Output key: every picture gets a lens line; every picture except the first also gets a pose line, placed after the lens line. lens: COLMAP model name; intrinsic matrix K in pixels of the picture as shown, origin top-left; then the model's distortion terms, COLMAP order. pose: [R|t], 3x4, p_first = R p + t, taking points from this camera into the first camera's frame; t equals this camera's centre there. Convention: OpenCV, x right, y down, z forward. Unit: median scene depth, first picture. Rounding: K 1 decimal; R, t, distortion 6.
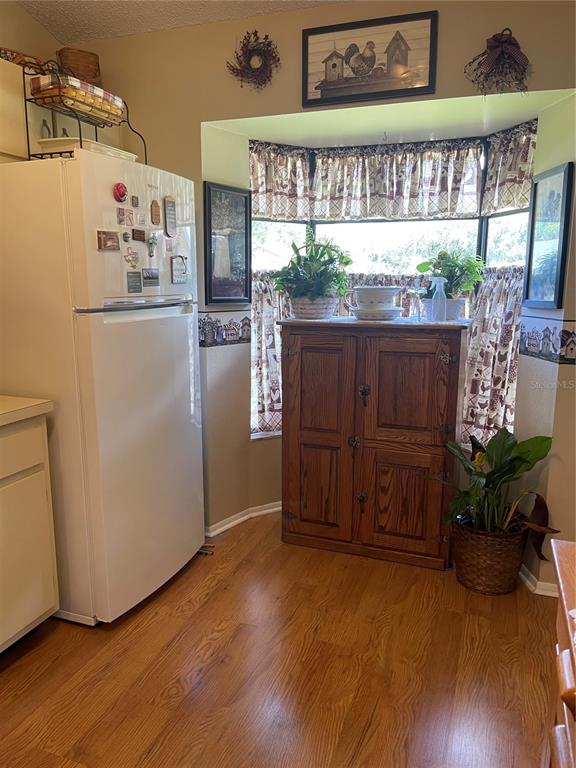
lens RADIAL K [[574.3, 0, 285.0], [0, 574.3, 384.7], [0, 0, 1]] dist [0.007867, -0.006723]
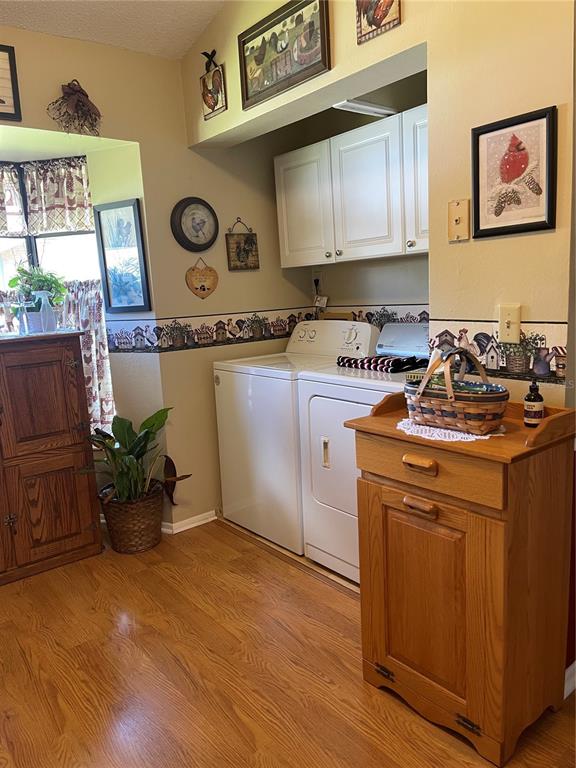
lens RADIAL K [[574.3, 0, 285.0], [0, 574.3, 384.7], [0, 0, 1]] dist [0.007867, -0.006723]
pose [[0.507361, -0.172898, 0.844210, -0.429868], [0.204030, 0.975912, 0.077251, -0.006981], [-0.837231, 0.133050, 0.530416, 0.072313]]
